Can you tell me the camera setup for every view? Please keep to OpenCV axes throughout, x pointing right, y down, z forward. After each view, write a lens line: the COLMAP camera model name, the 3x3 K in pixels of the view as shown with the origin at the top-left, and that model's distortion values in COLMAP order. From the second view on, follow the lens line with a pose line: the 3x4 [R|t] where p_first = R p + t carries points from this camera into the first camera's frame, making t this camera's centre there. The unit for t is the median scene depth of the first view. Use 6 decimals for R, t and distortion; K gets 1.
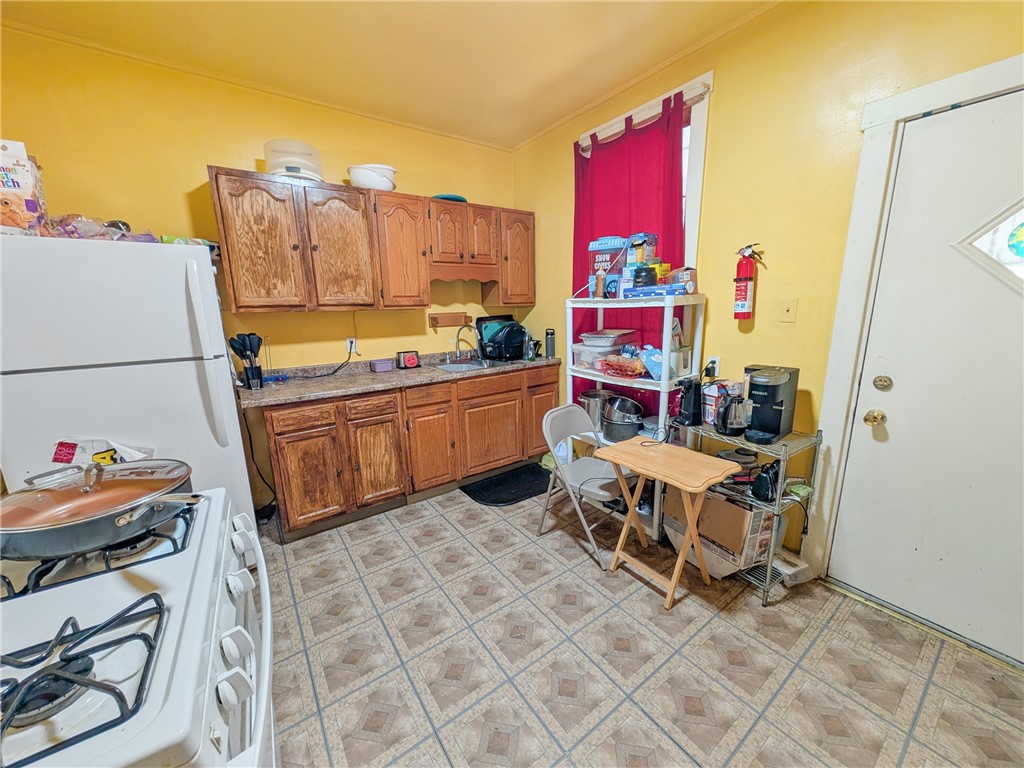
lens RADIAL K [[385.2, 0, 506.7], [0, 385.2, 387.5], [0, 0, 1]] dist [0.002058, -0.000392]
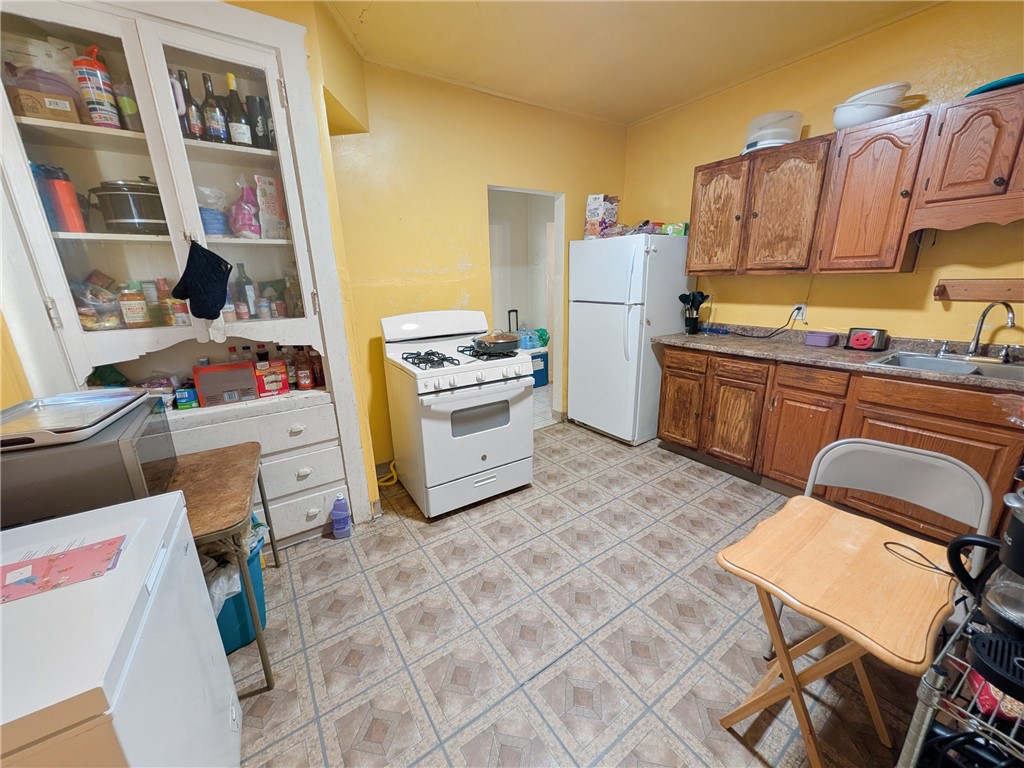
lens RADIAL K [[385.2, 0, 506.2], [0, 385.2, 386.6], [0, 0, 1]] dist [0.002058, -0.000392]
pose [[-0.007696, 0.293502, -0.955928, 0.686932], [-0.187735, 0.938534, 0.289673, -0.094711], [0.982190, 0.181690, 0.047877, 0.355351]]
